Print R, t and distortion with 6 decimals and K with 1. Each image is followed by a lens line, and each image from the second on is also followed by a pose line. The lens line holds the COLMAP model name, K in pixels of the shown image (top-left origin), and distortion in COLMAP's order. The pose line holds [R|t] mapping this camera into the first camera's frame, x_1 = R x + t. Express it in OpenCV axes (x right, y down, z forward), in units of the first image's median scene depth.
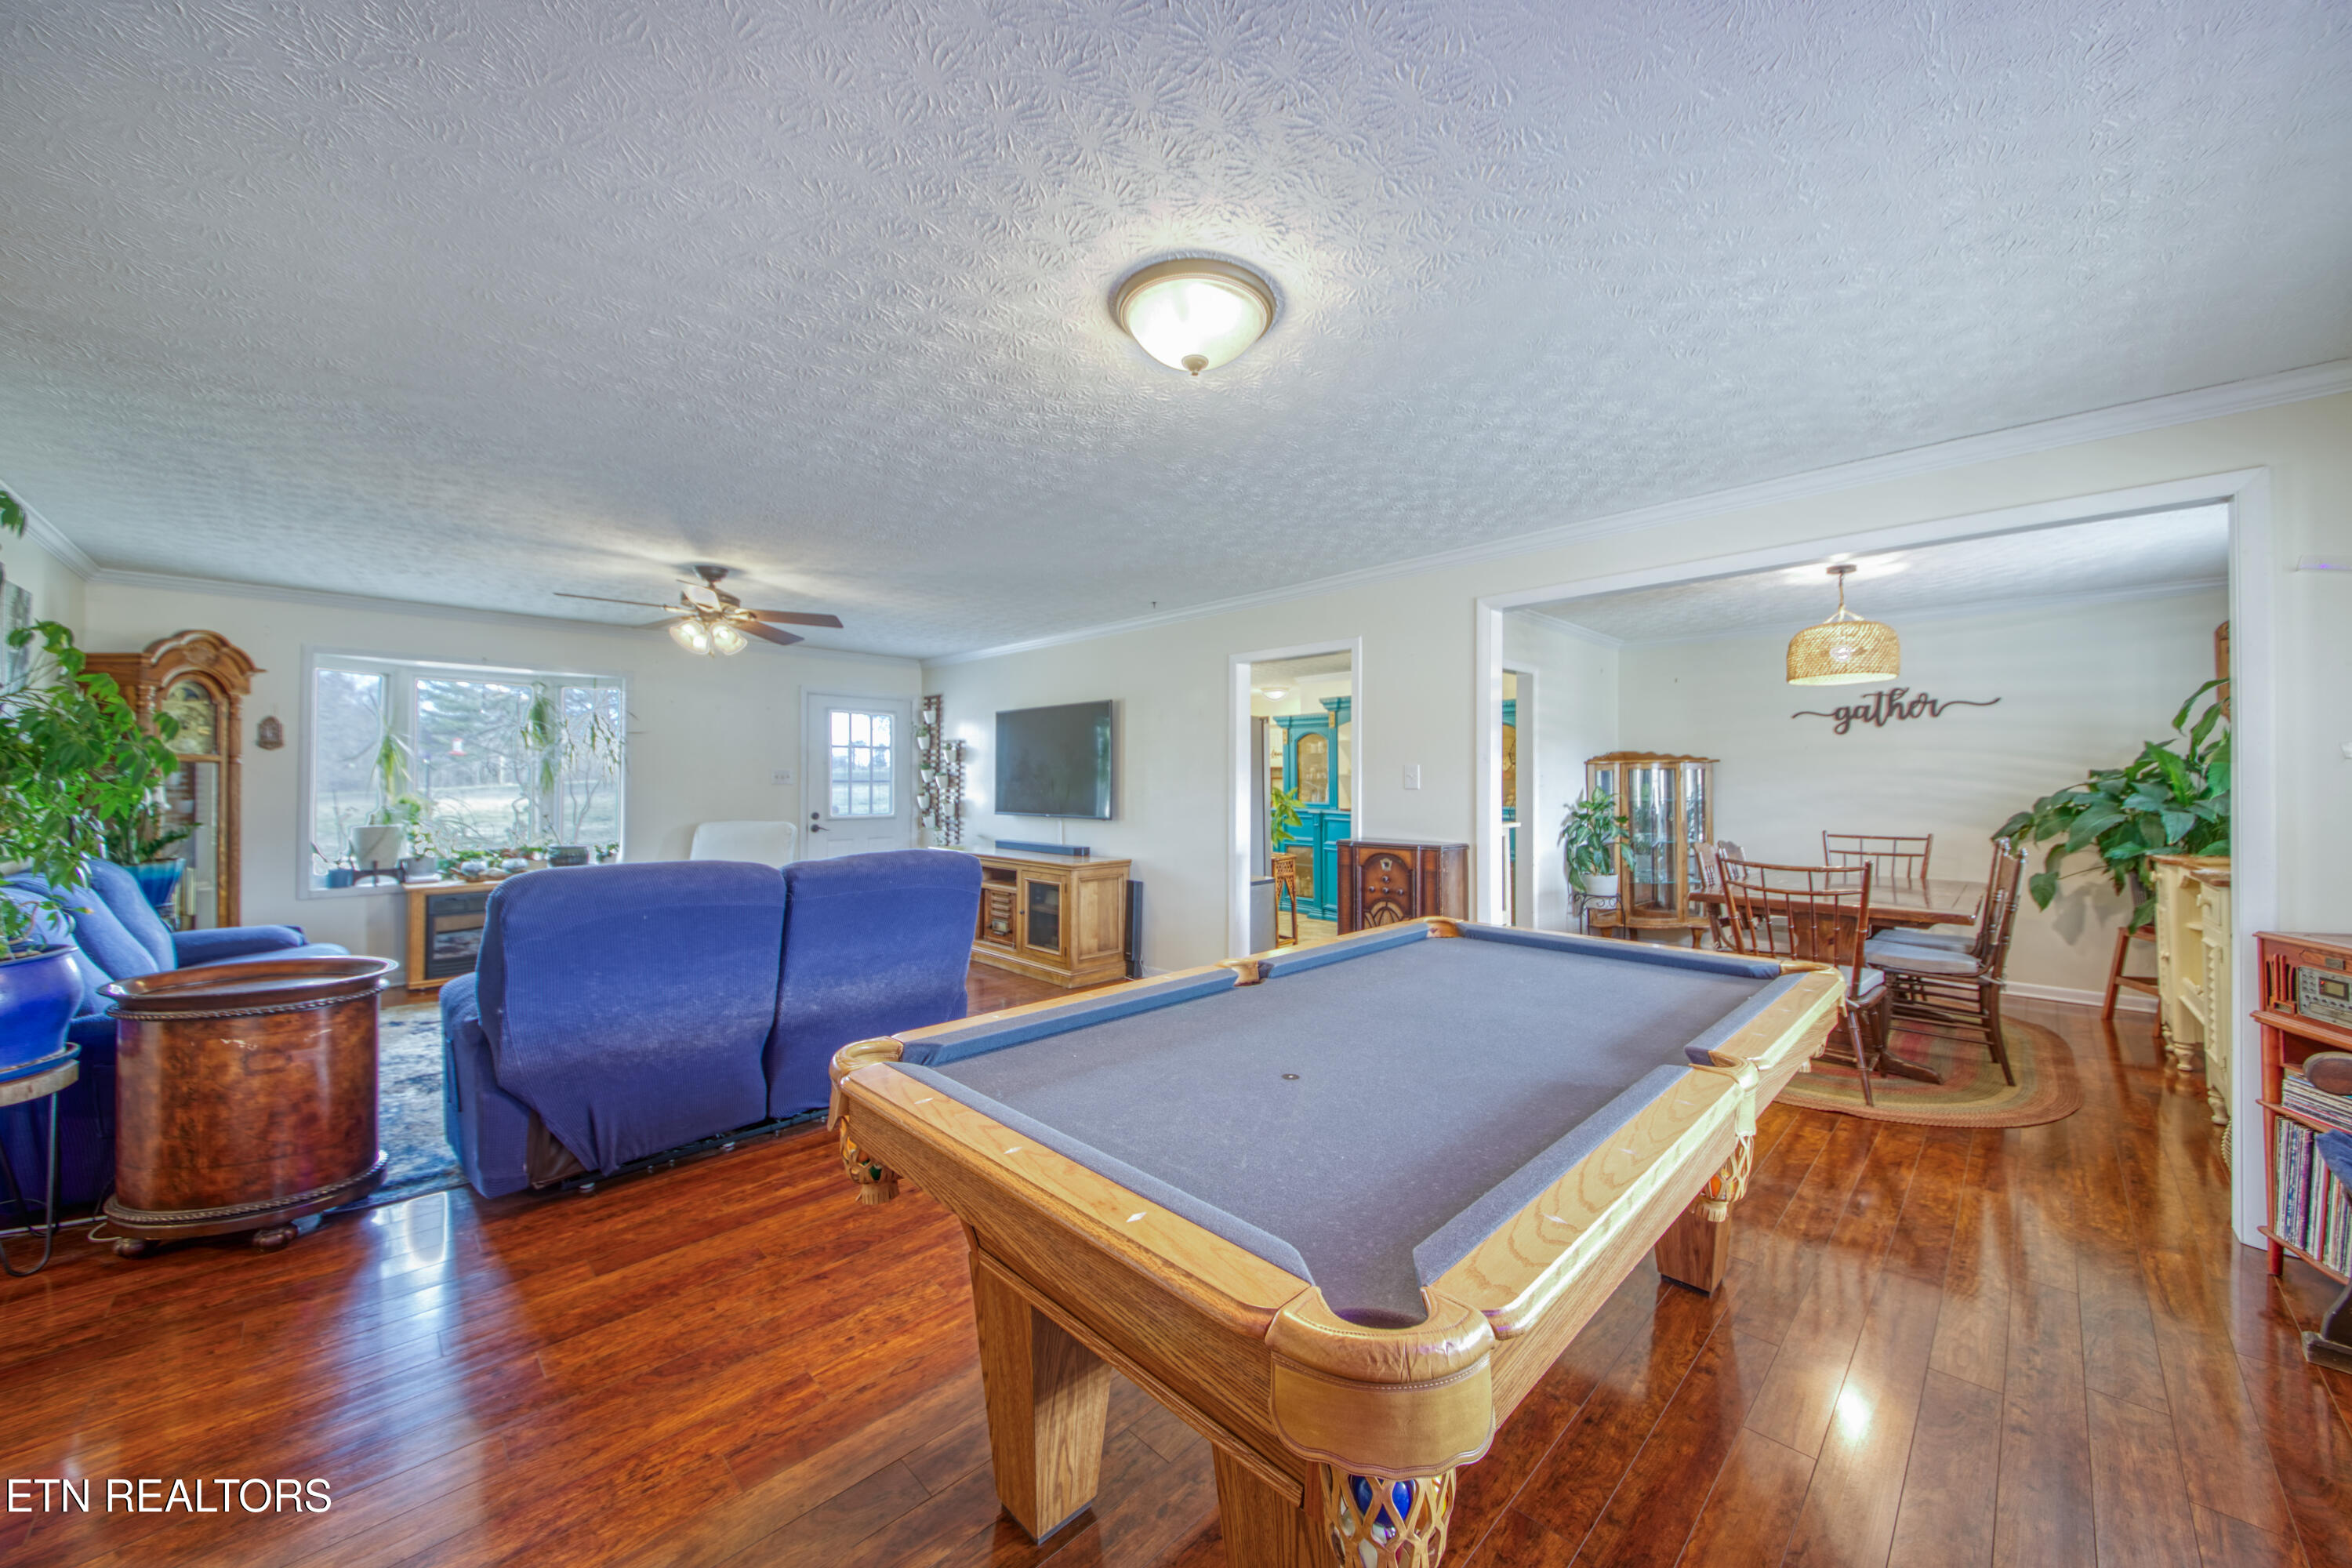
lens RADIAL K [[843.4, 0, 1176.0], [0, 843.4, 784.0], [0, 0, 1]] dist [-0.000110, -0.000048]
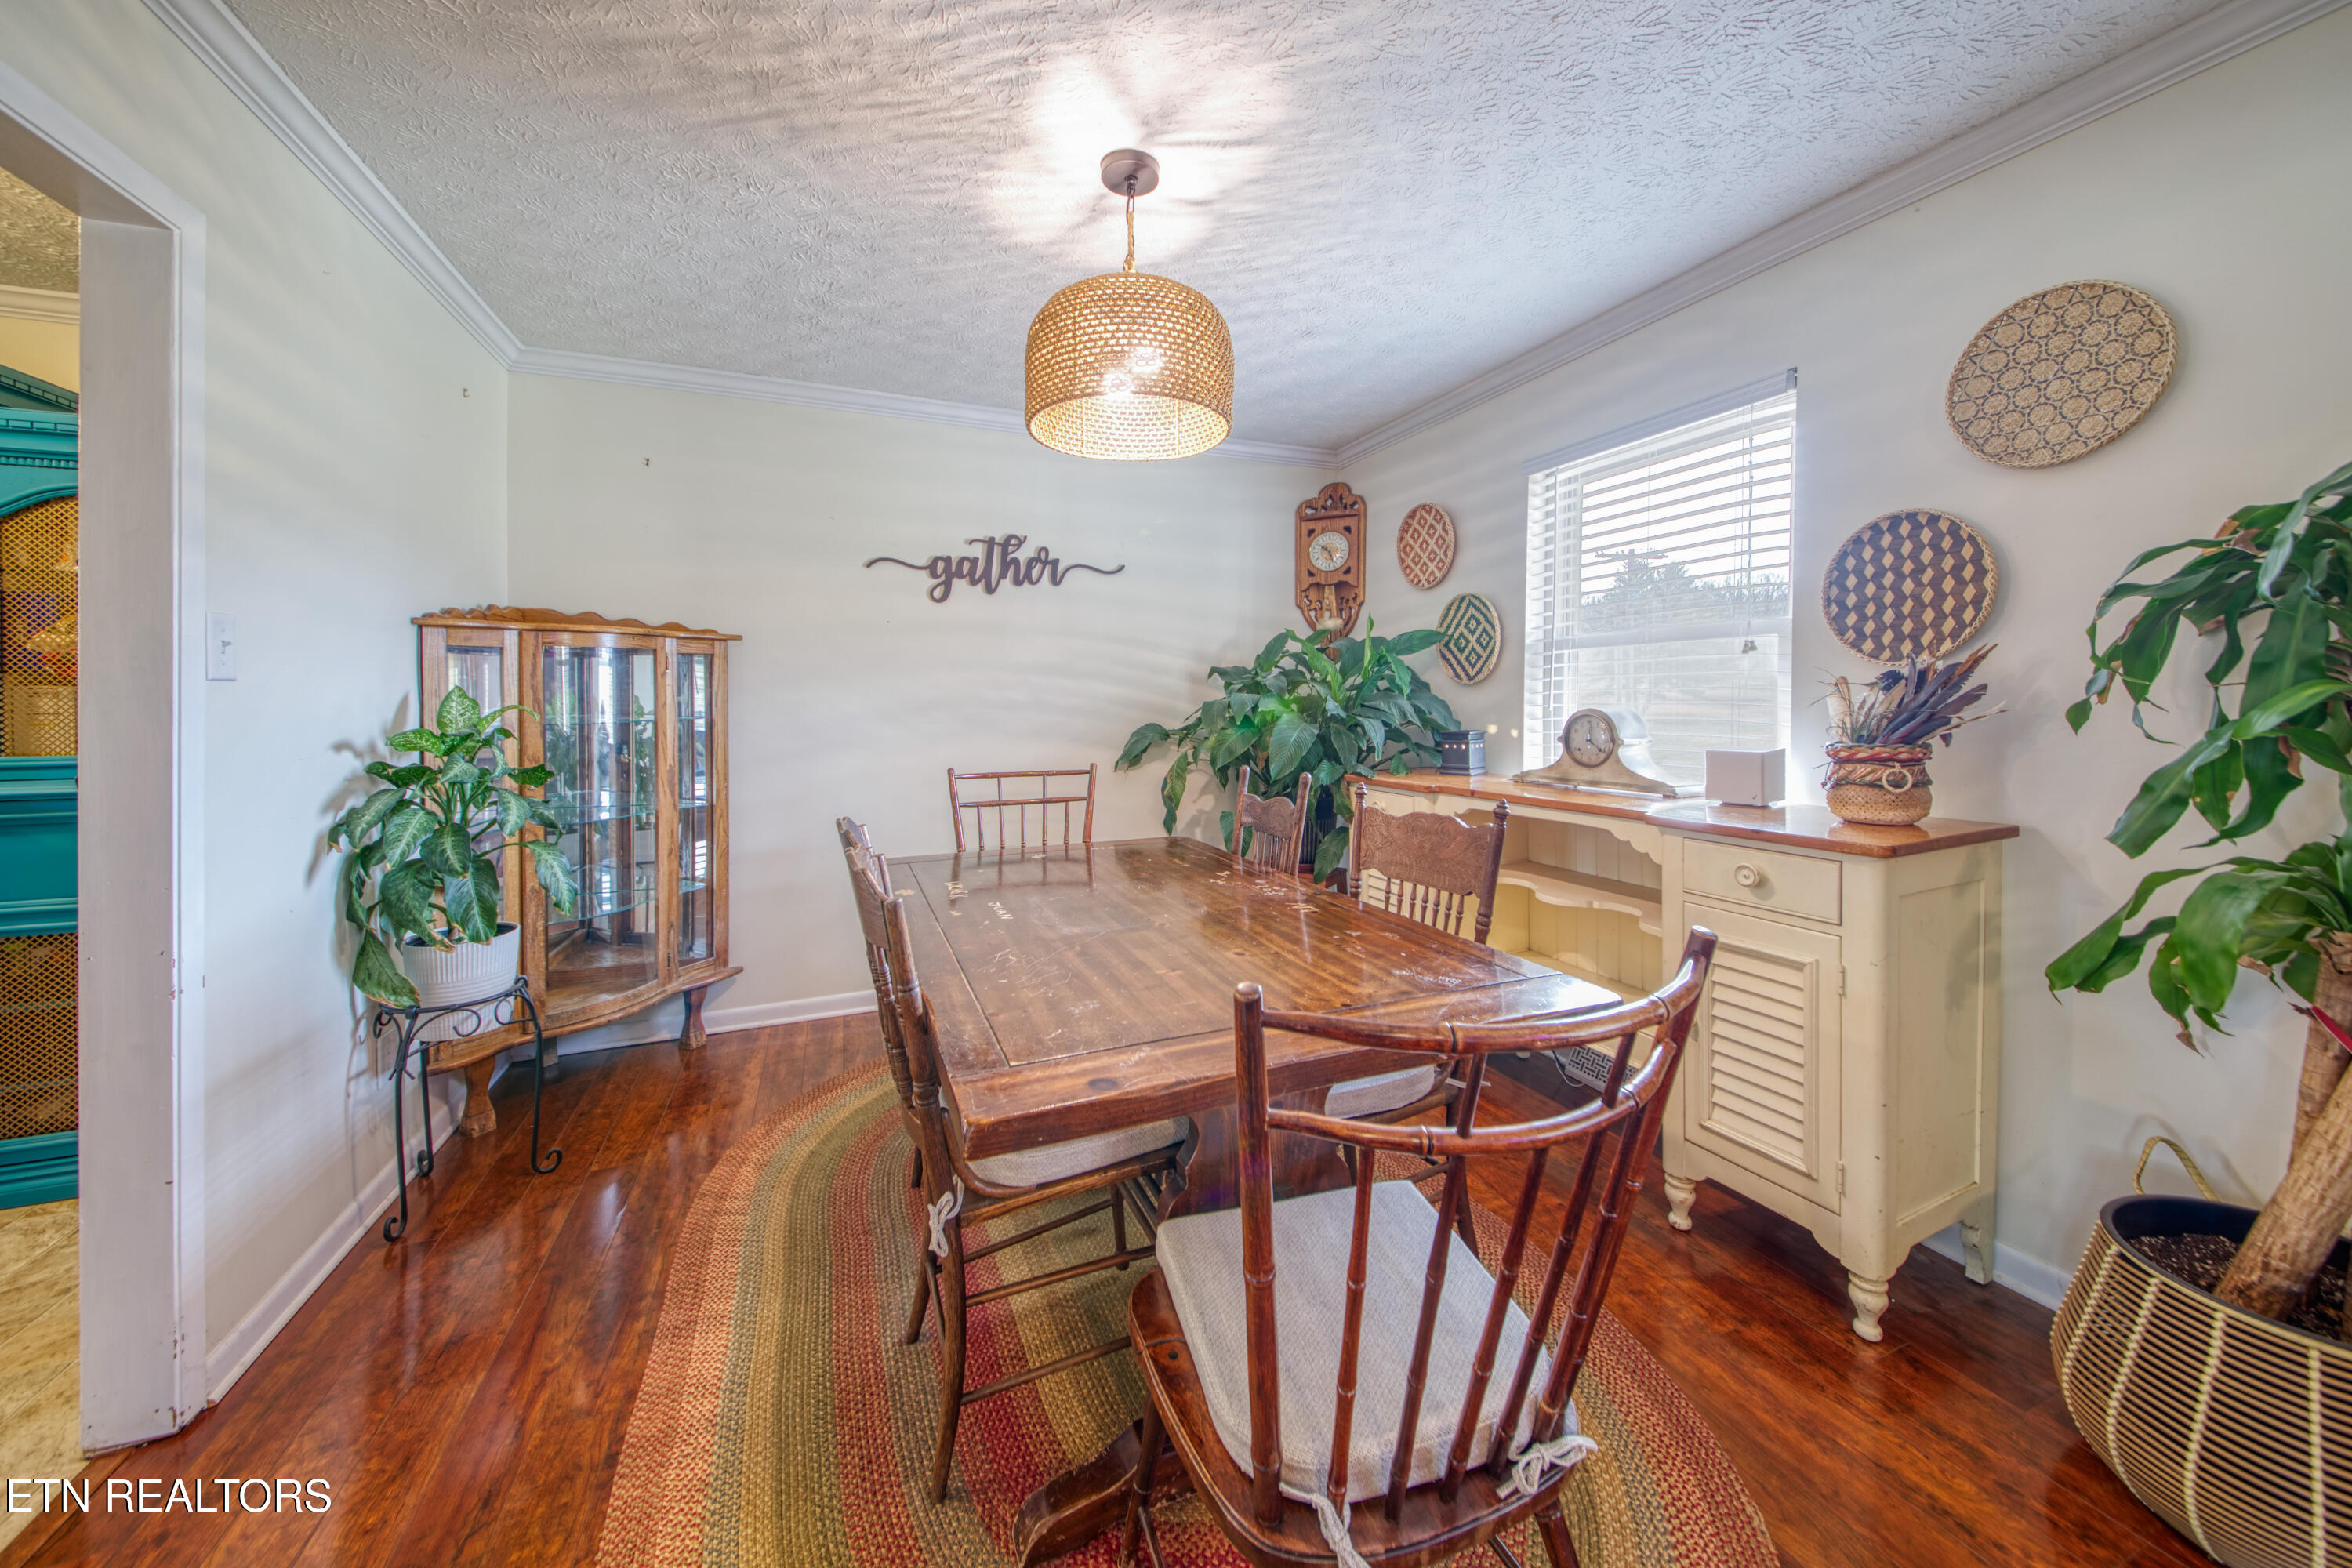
lens RADIAL K [[832.4, 0, 1181.4], [0, 832.4, 693.1], [0, 0, 1]] dist [-0.000292, -0.000067]
pose [[0.349316, 0.002813, 0.937001, 0.309251], [0.004967, 0.999976, -0.004853, 0.009322], [-0.936992, 0.006349, 0.349294, 0.658246]]
